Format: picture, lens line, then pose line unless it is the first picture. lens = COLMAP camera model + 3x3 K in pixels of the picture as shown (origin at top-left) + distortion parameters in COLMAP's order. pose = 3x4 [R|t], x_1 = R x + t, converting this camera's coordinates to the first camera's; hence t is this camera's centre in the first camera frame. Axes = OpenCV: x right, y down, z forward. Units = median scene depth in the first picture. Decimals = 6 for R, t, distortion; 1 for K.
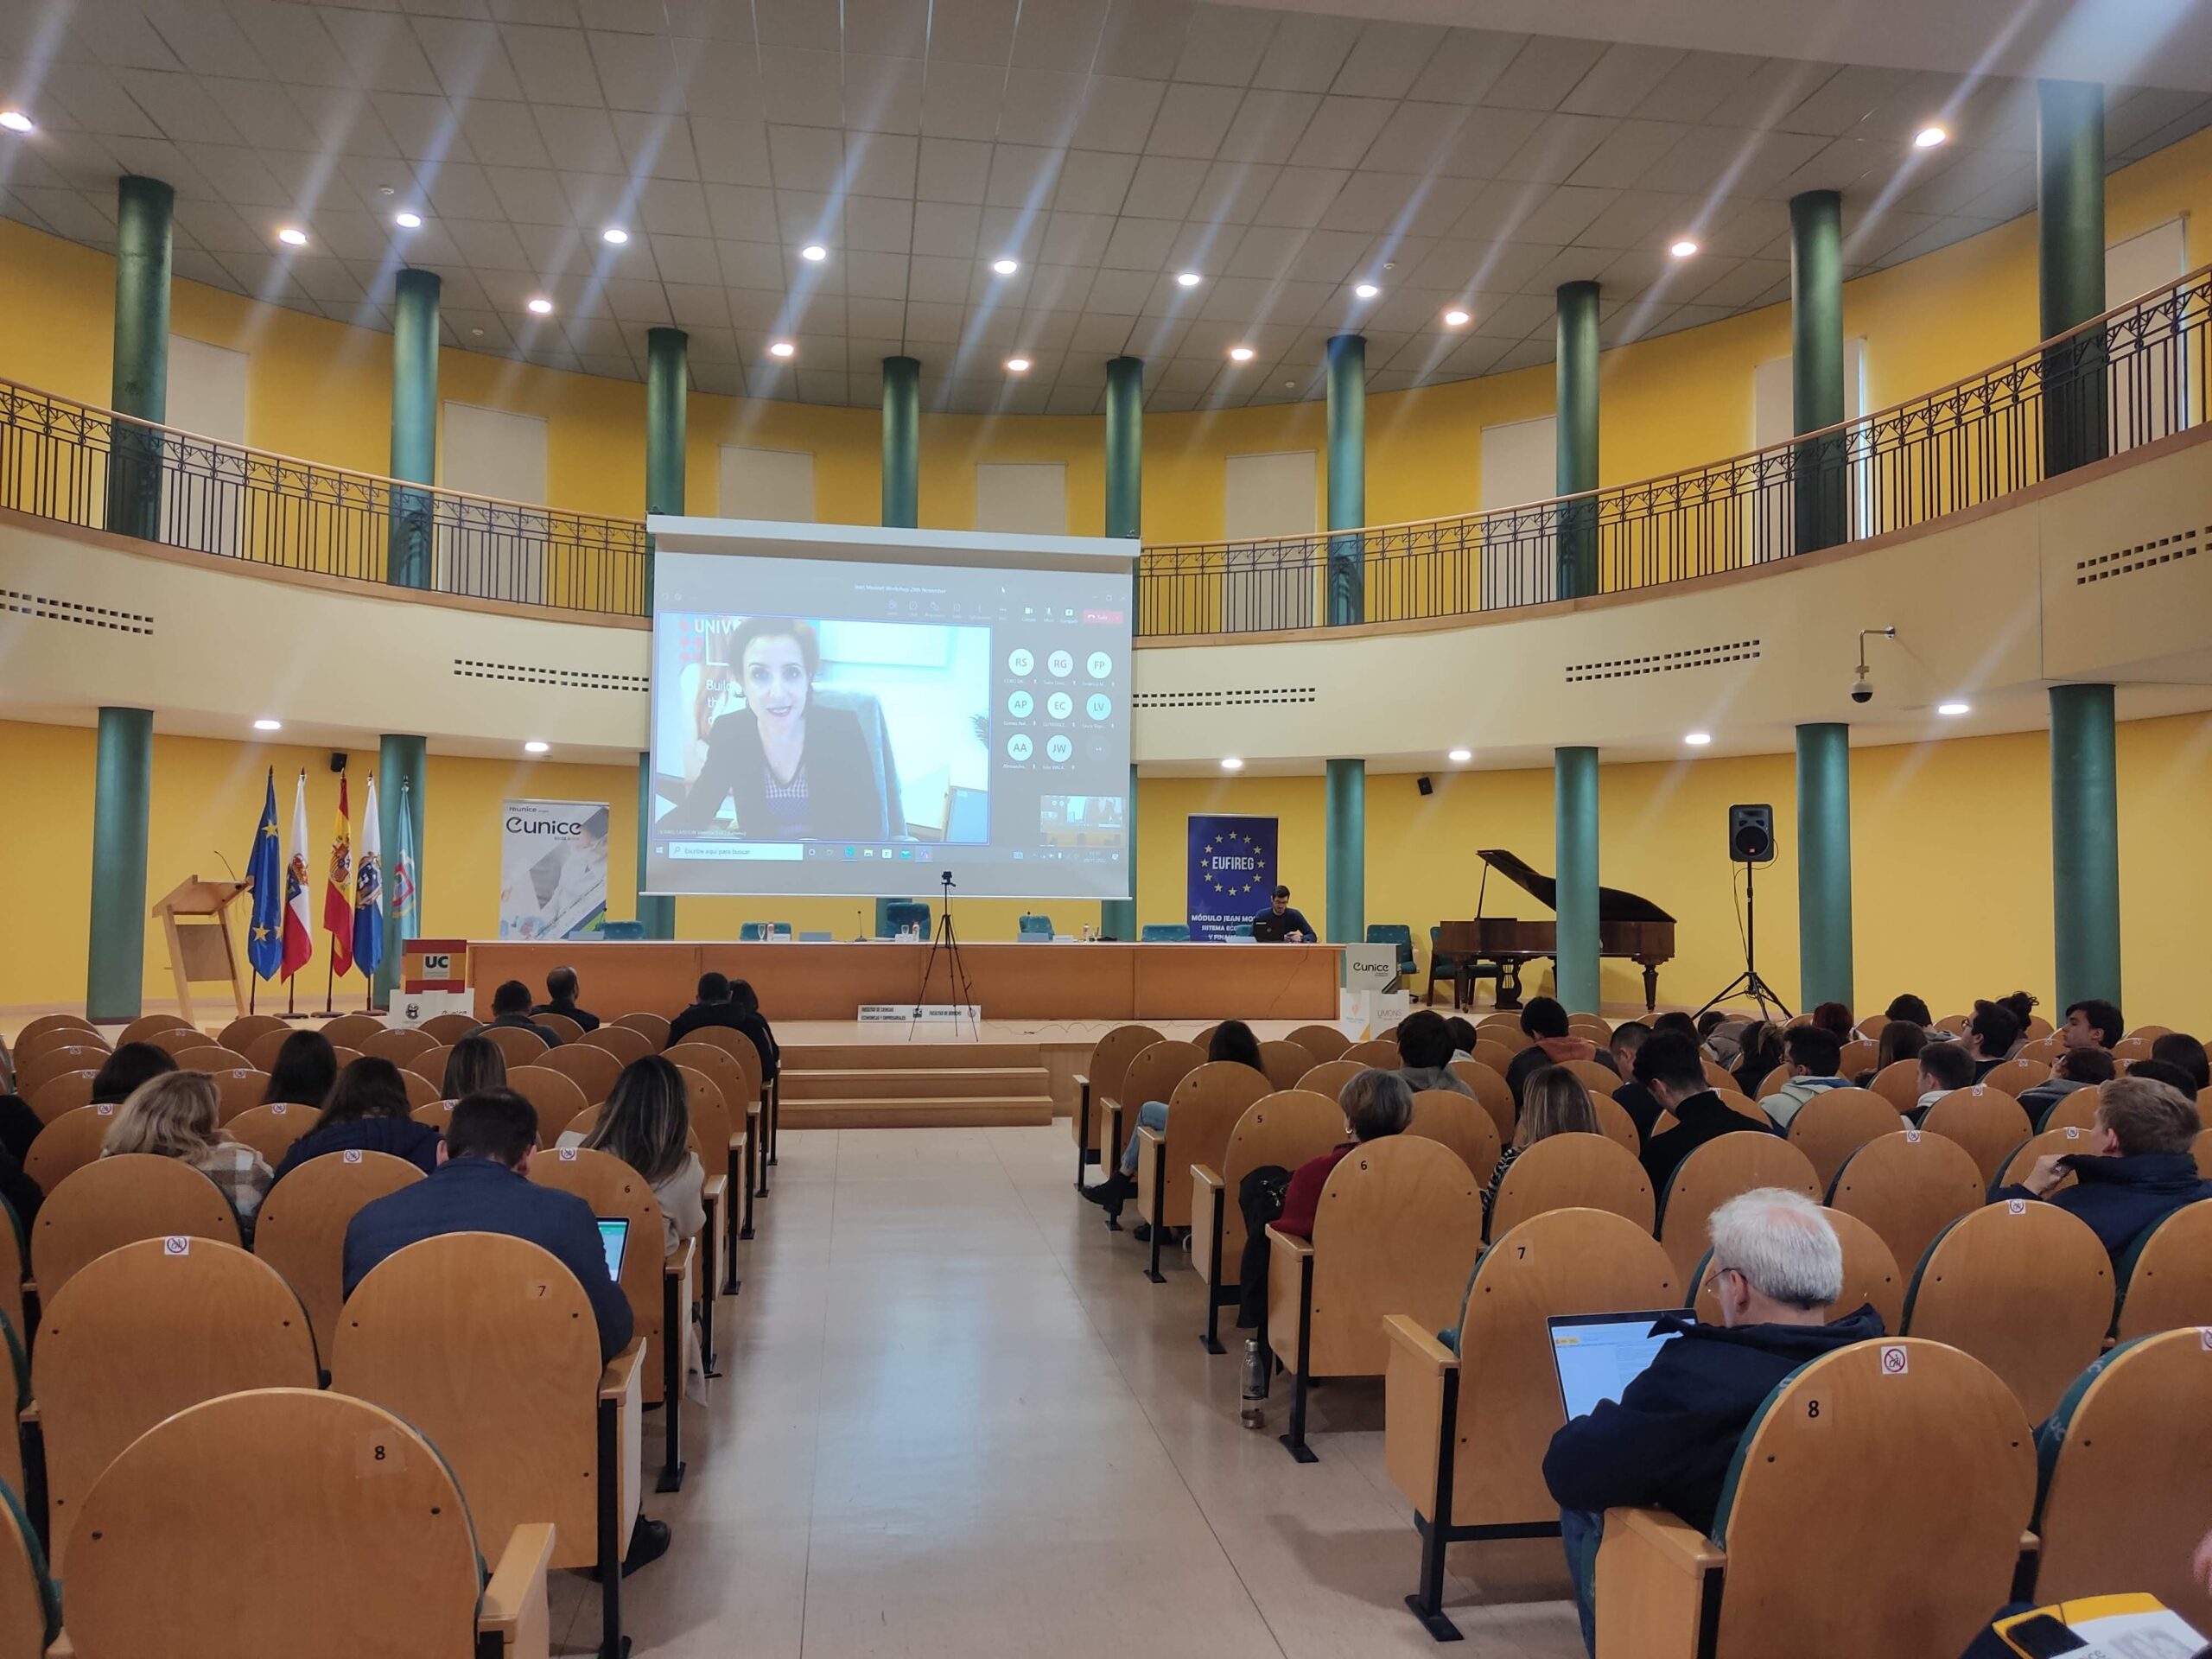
lens RADIAL K [[1640.2, 0, 1123.3], [0, 1640.2, 825.1], [0, 0, 1]] dist [0.094136, -0.128723]
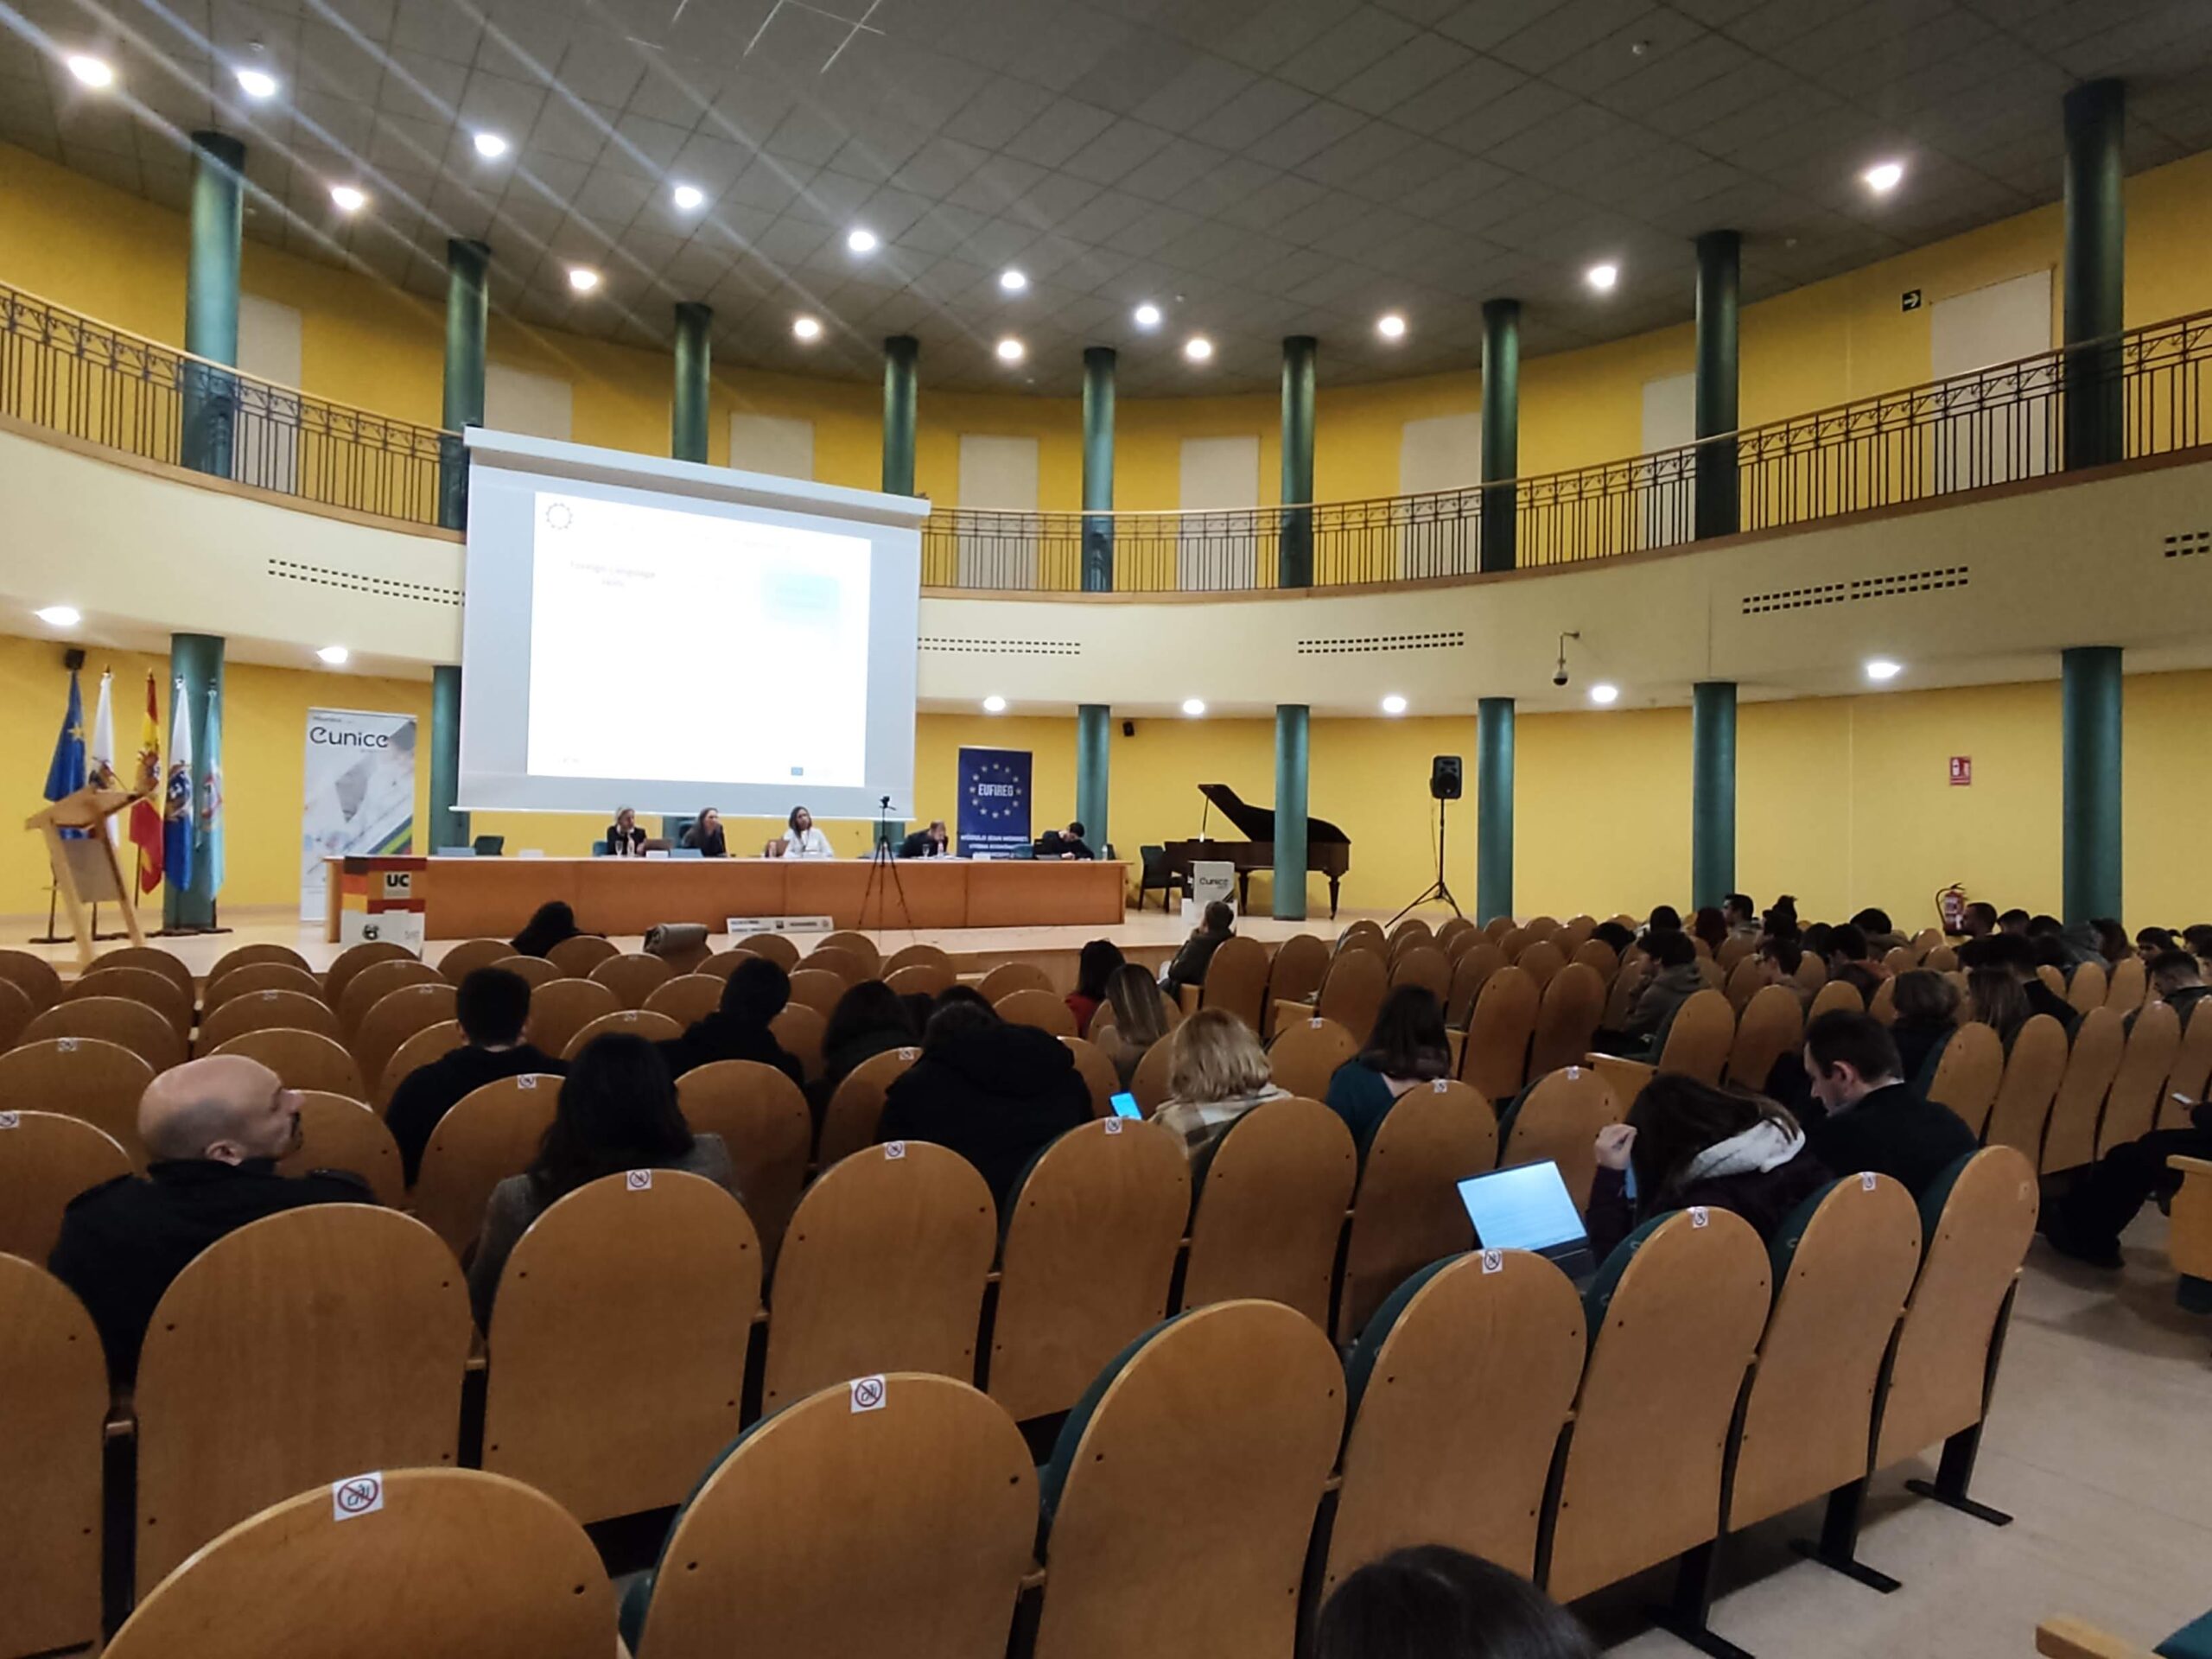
lens RADIAL K [[1376.9, 0, 1138.2], [0, 1376.9, 806.9], [0, 0, 1]] dist [-0.014910, -0.005791]
pose [[0.913103, 0.016259, 0.407405, -0.255544], [-0.031755, 0.999005, 0.031304, 0.001494], [-0.406490, -0.041521, 0.912711, 0.081394]]
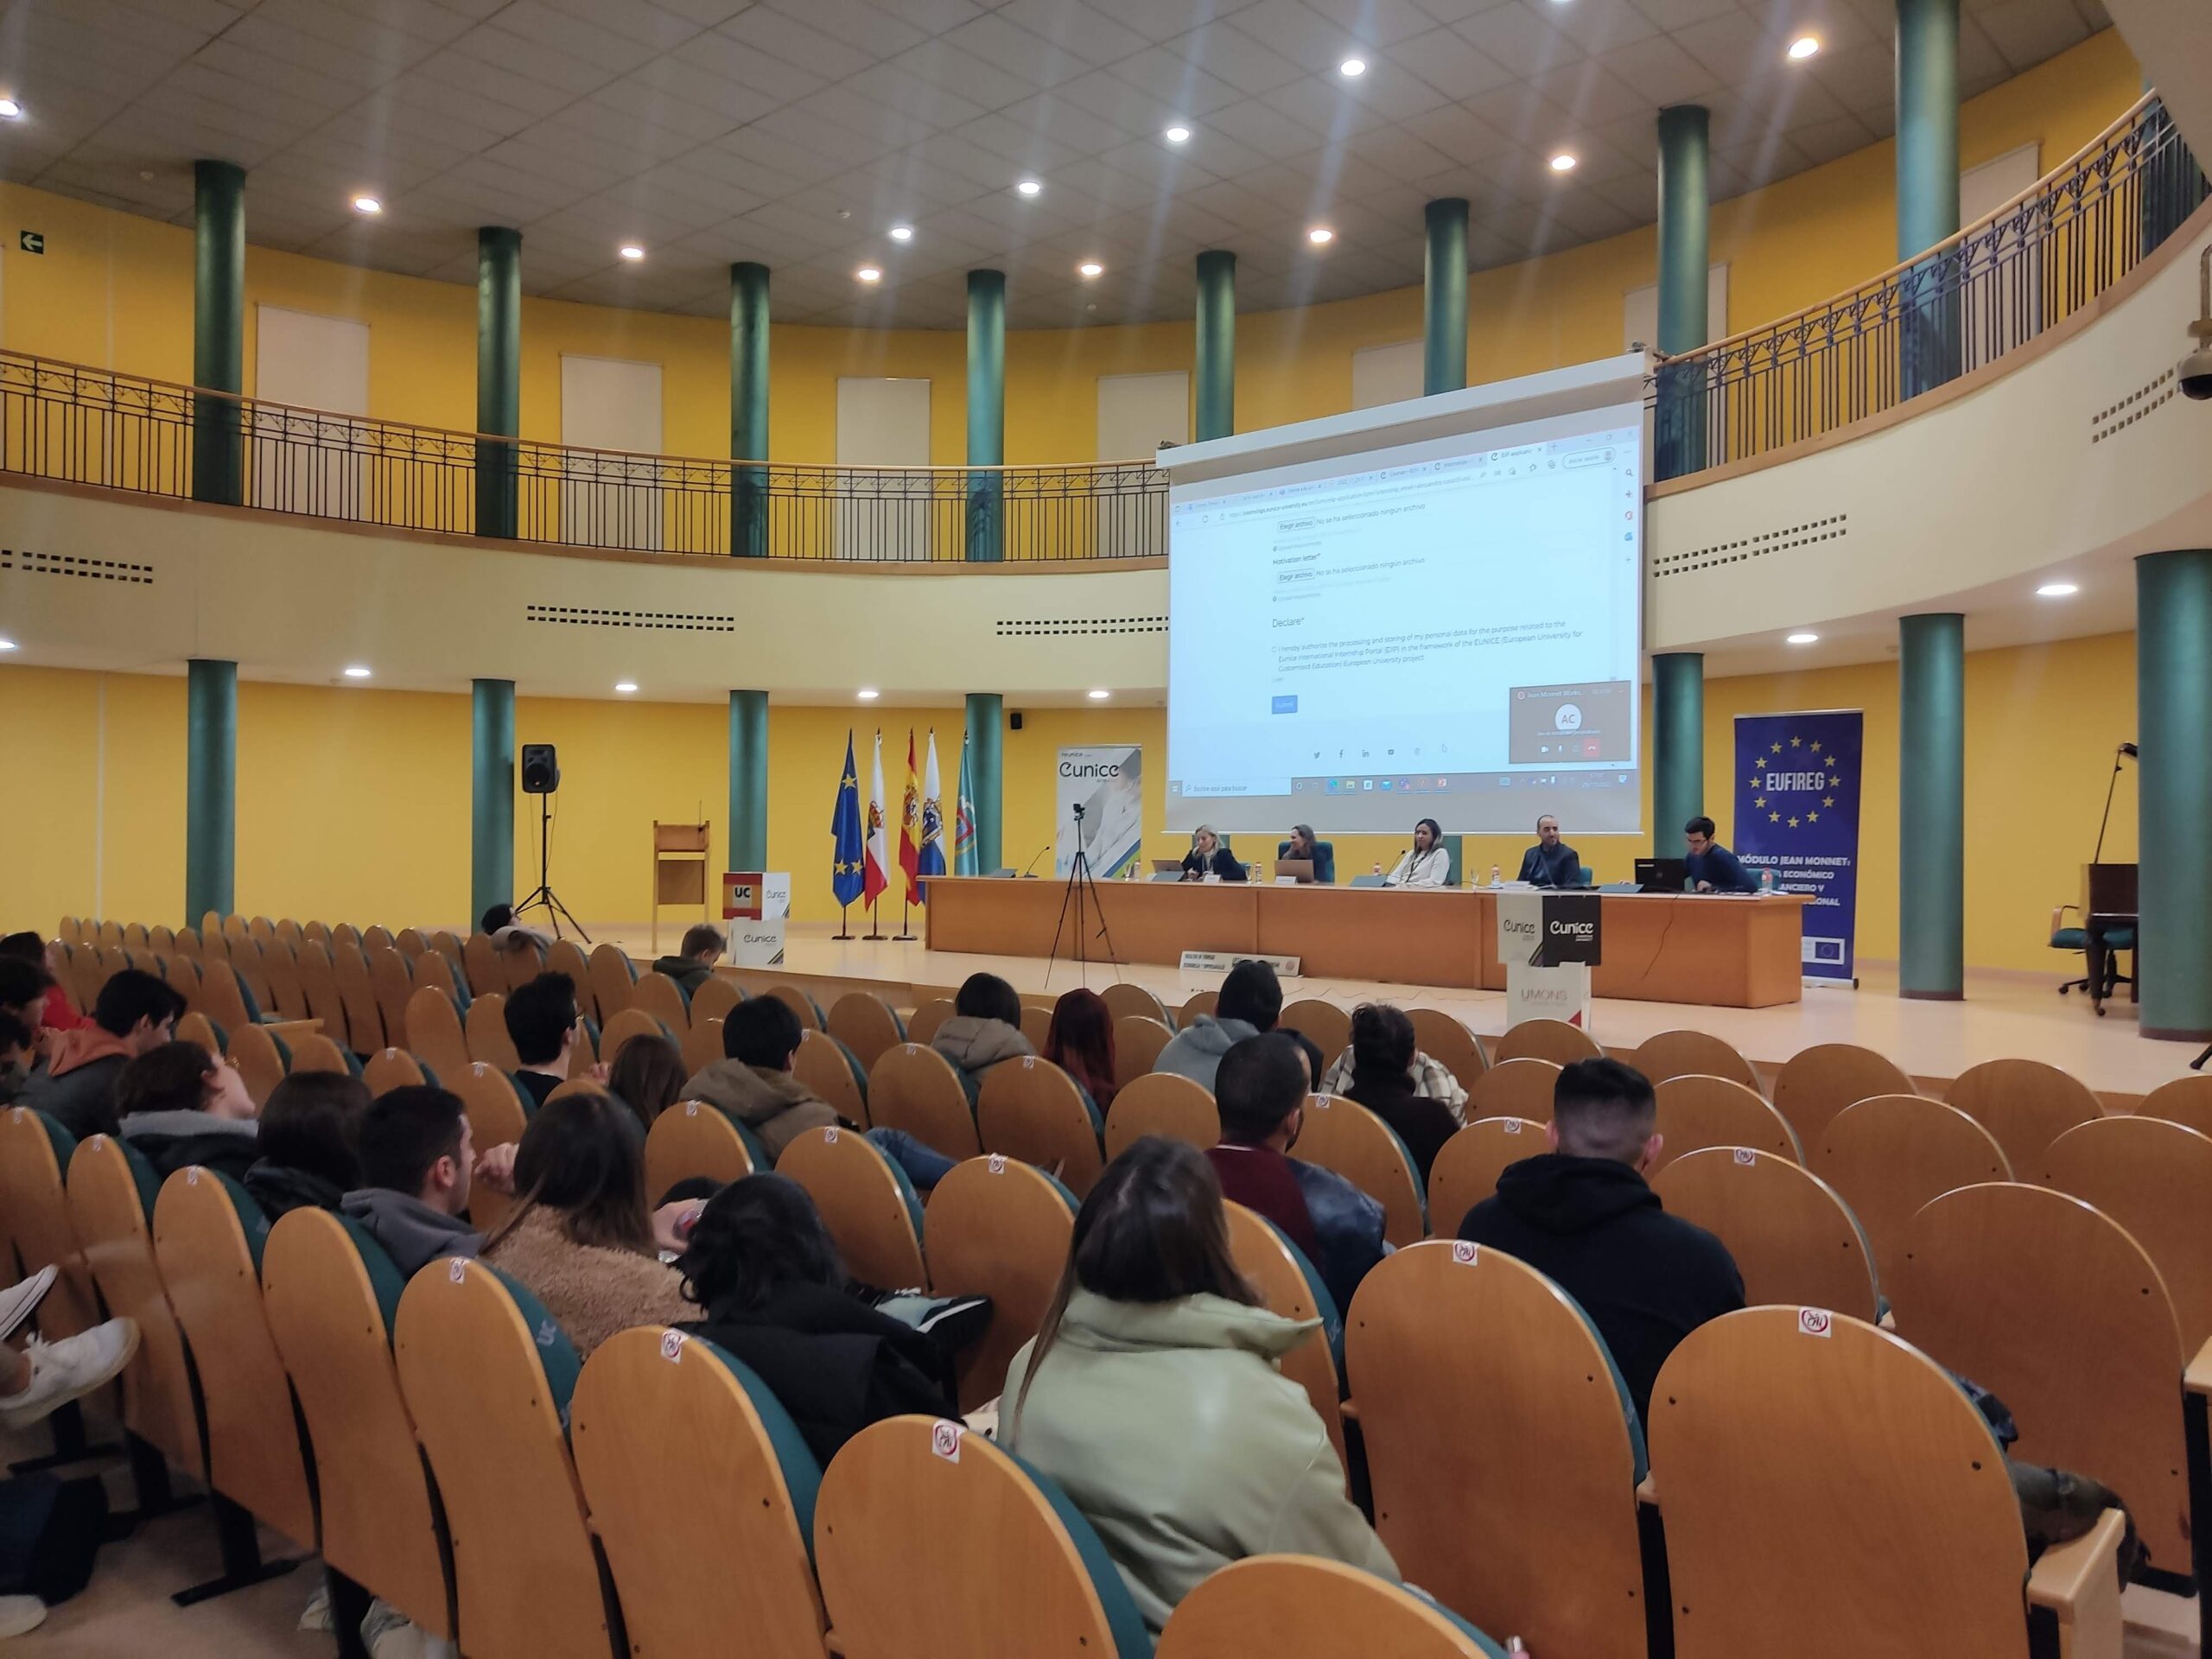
lens RADIAL K [[1640.2, 0, 1108.8], [0, 1640.2, 829.5], [0, 0, 1]] dist [0.094136, -0.128723]
pose [[0.631580, -0.012512, -0.775210, 0.467164], [0.039563, 0.999087, 0.016107, 0.022399], [0.774301, -0.040843, 0.631499, 0.351894]]
